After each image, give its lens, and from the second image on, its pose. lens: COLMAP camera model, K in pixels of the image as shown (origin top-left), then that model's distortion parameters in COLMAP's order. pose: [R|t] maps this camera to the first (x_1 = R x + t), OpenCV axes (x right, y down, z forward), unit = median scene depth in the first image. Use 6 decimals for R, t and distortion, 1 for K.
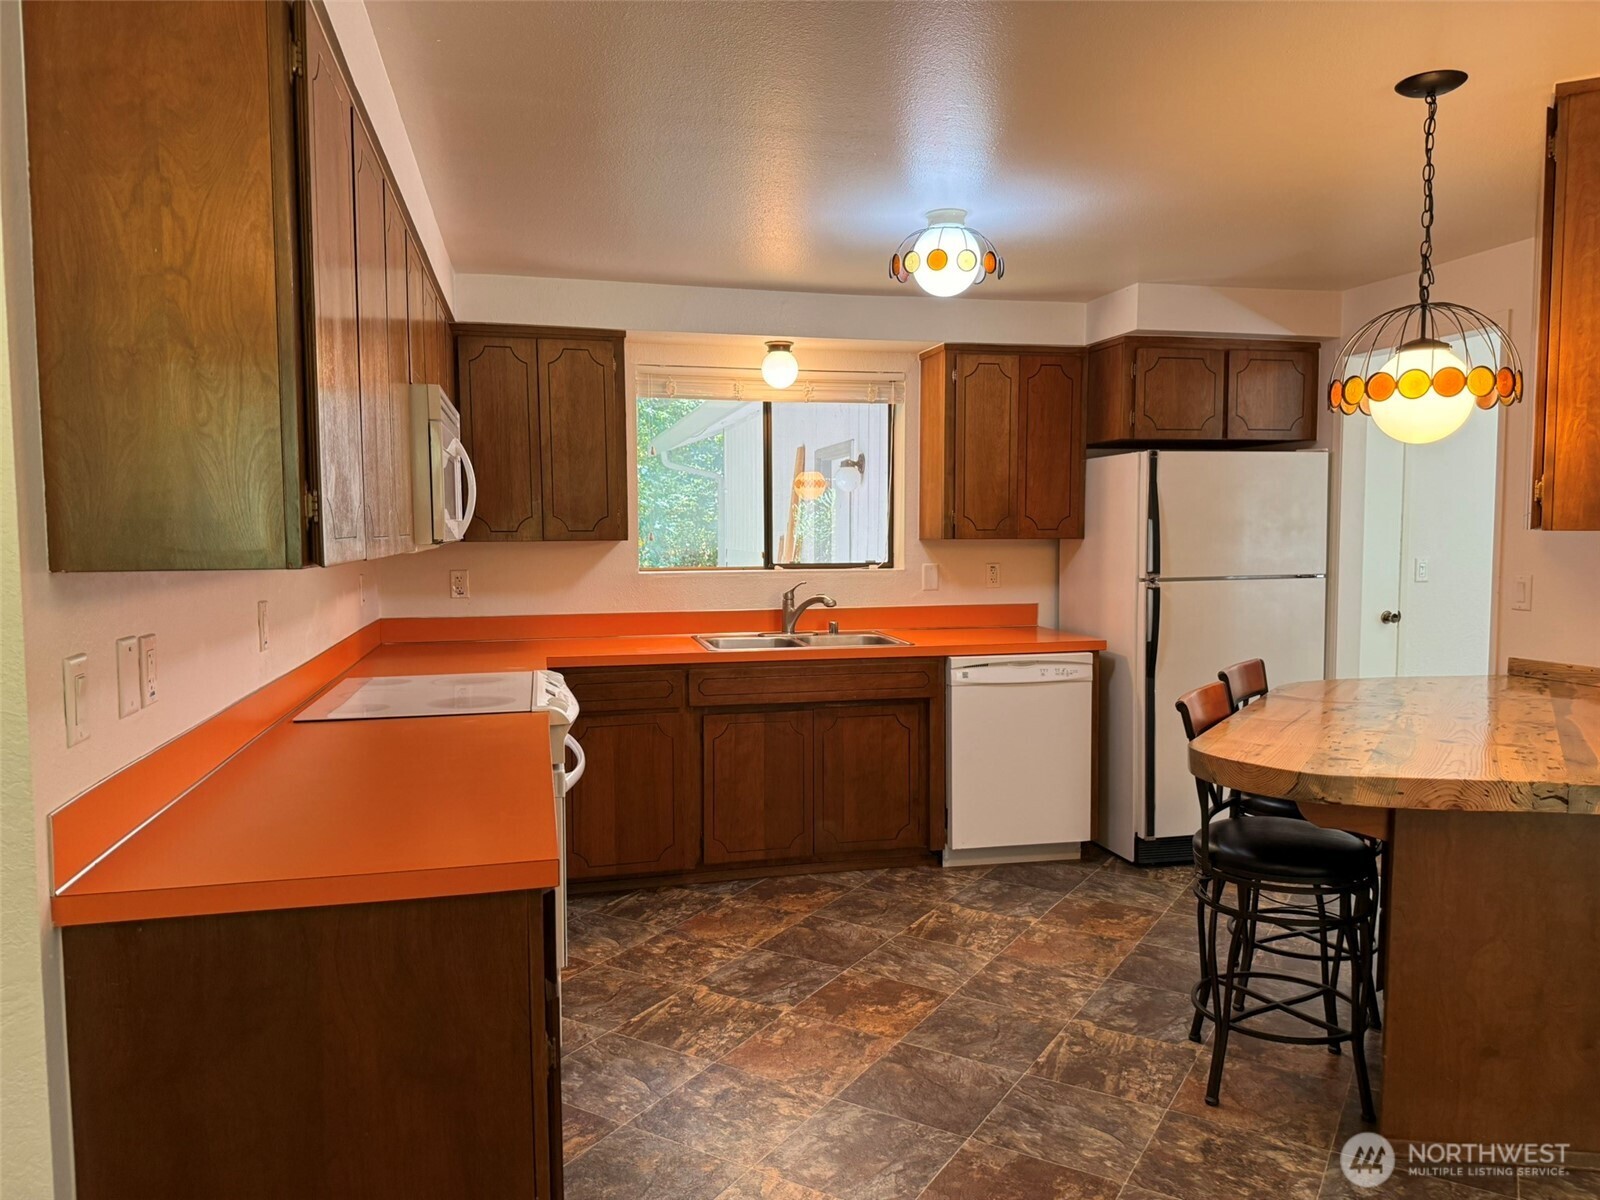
lens RADIAL K [[1131.3, 0, 802.3], [0, 1131.3, 597.7], [0, 0, 1]] dist [0.069305, -0.038077]
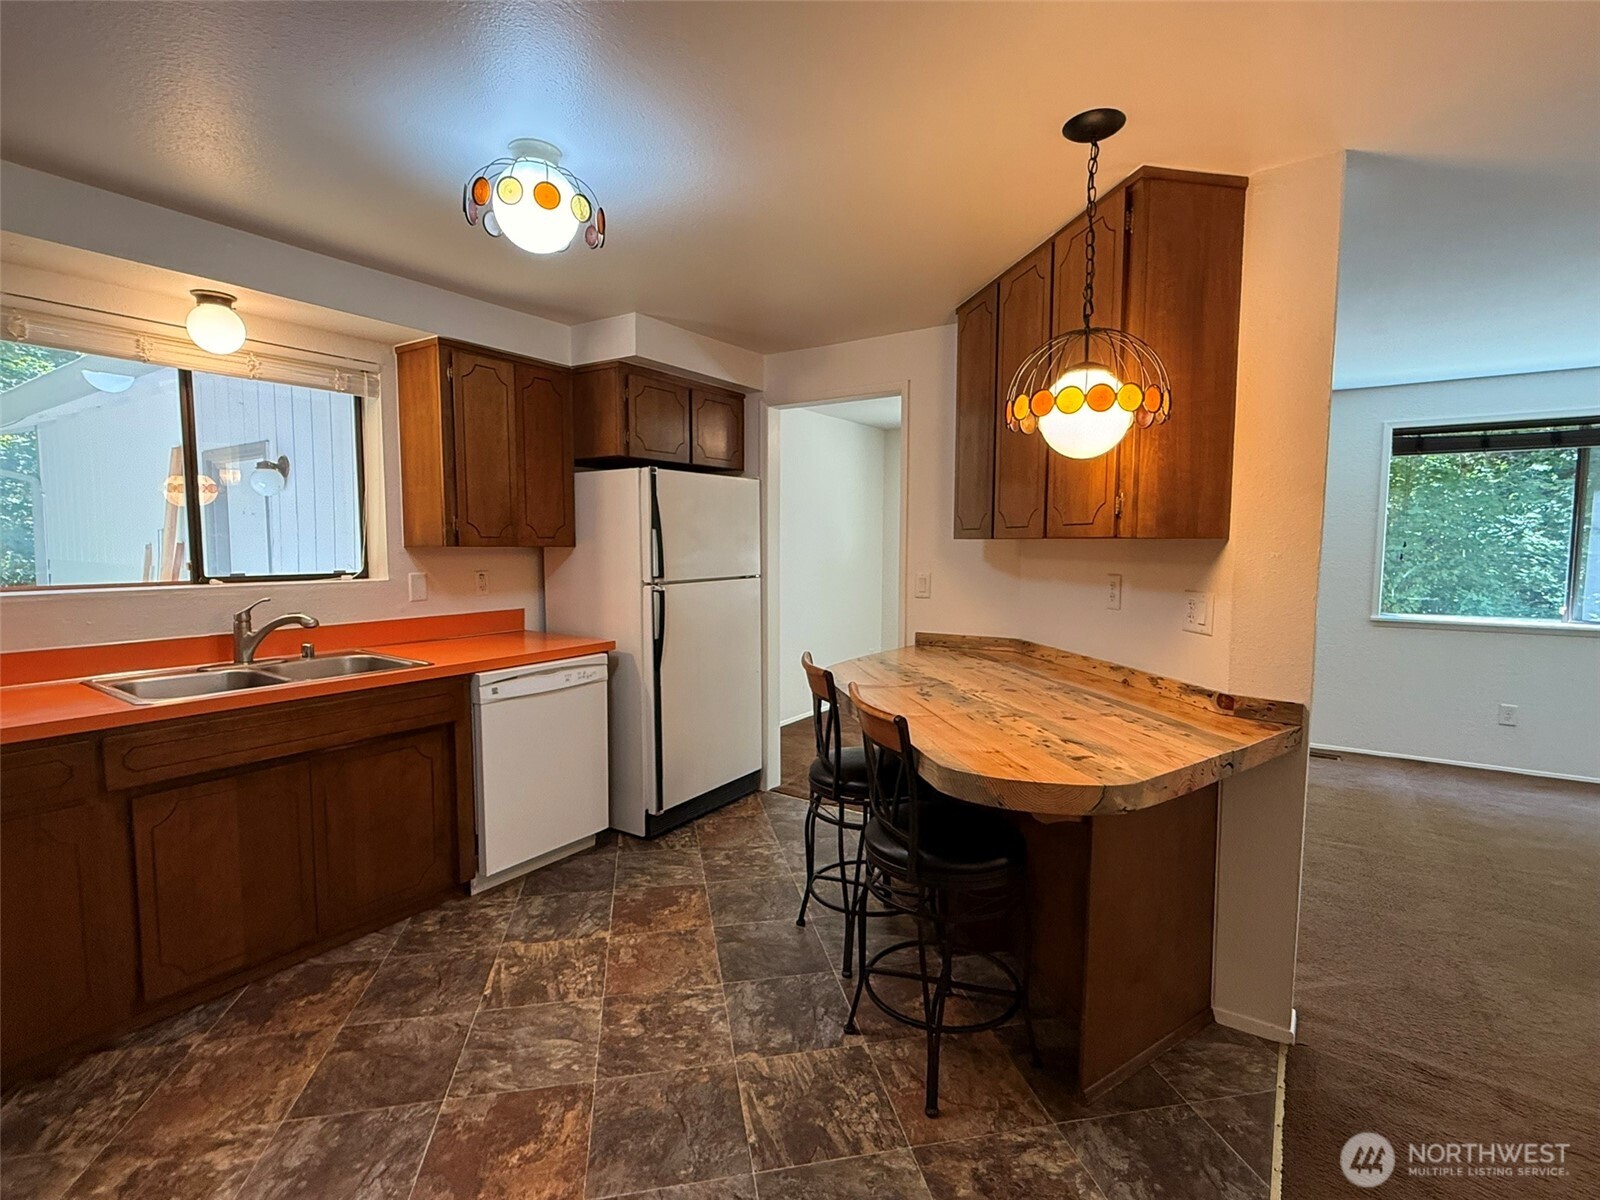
lens RADIAL K [[749.1, 0, 802.8], [0, 749.1, 607.3], [0, 0, 1]] dist [-0.002698, 0.000746]
pose [[0.733870, -0.054713, 0.677083, -0.087873], [0.035629, 0.998479, 0.042067, -0.018879], [-0.678355, -0.006748, 0.734703, 0.374368]]
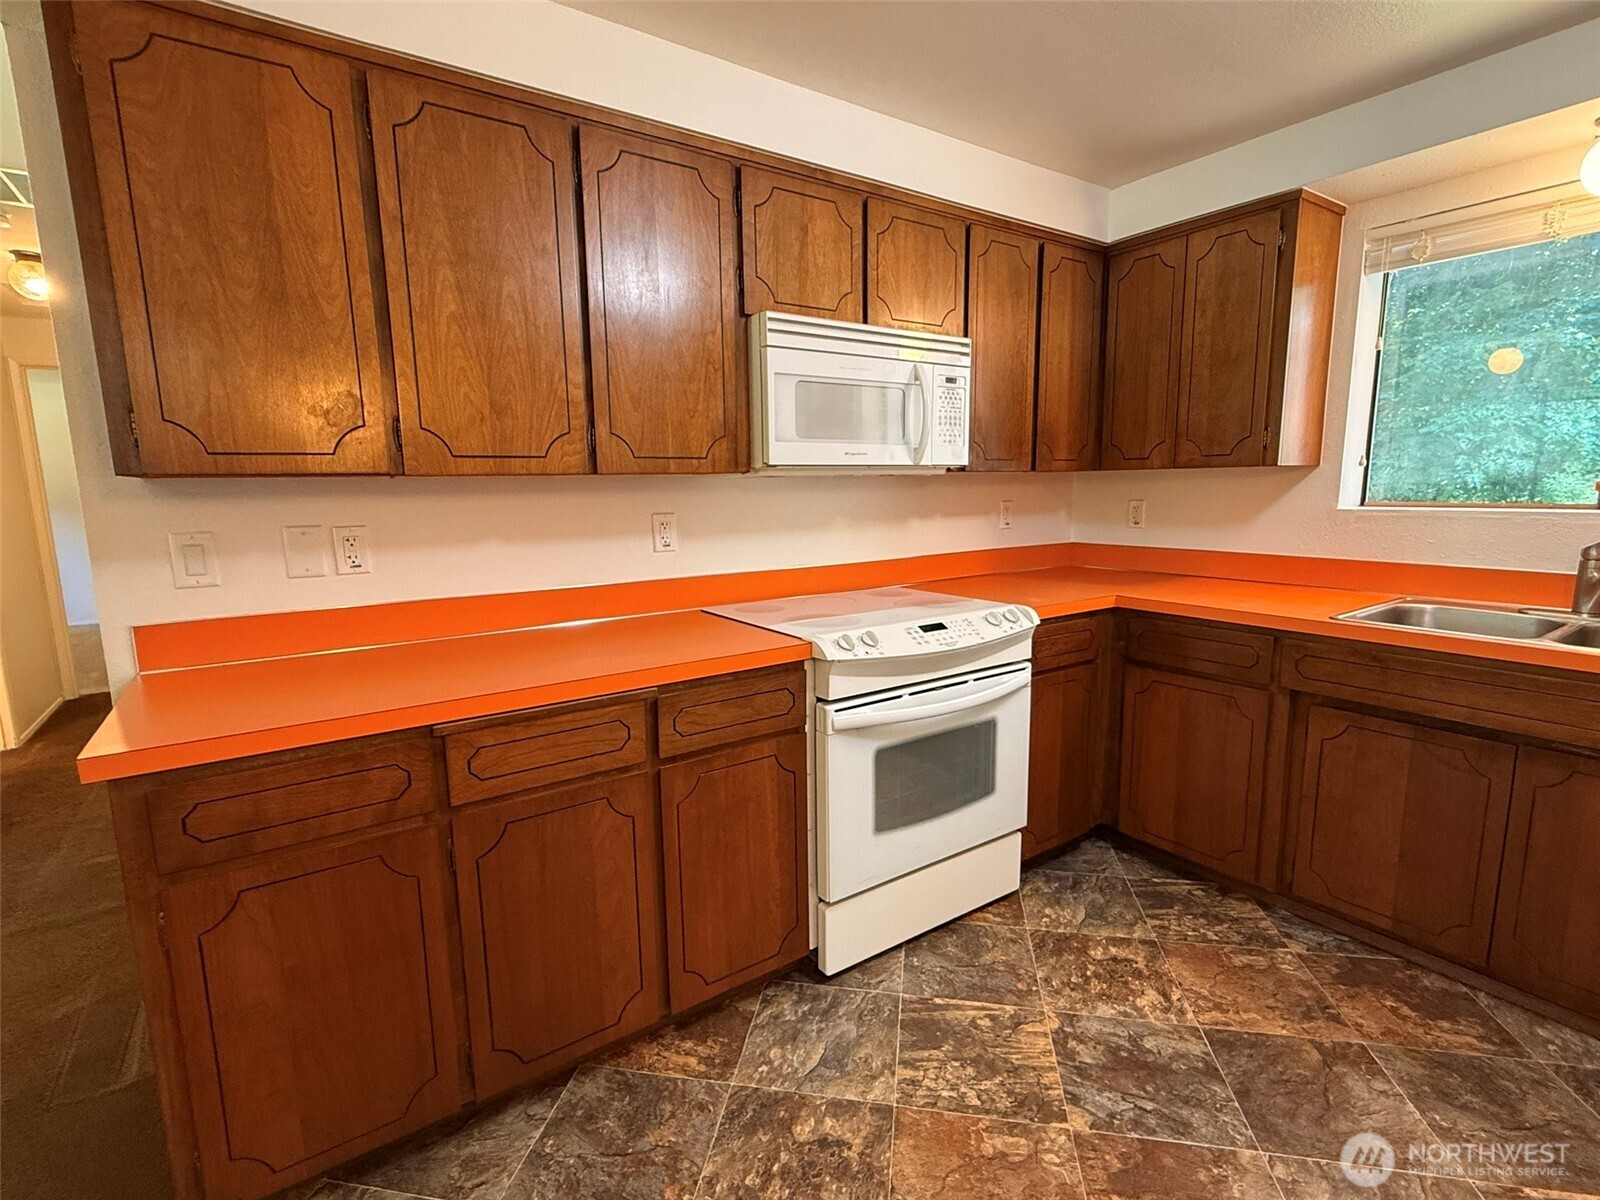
lens RADIAL K [[749.1, 0, 789.0], [0, 749.1, 607.6], [0, 0, 1]] dist [-0.002698, 0.000746]
pose [[0.355805, 0.149007, -0.922605, 0.228044], [-0.044020, 0.988784, 0.142719, -0.012625], [0.933523, -0.010167, 0.358373, 0.500522]]
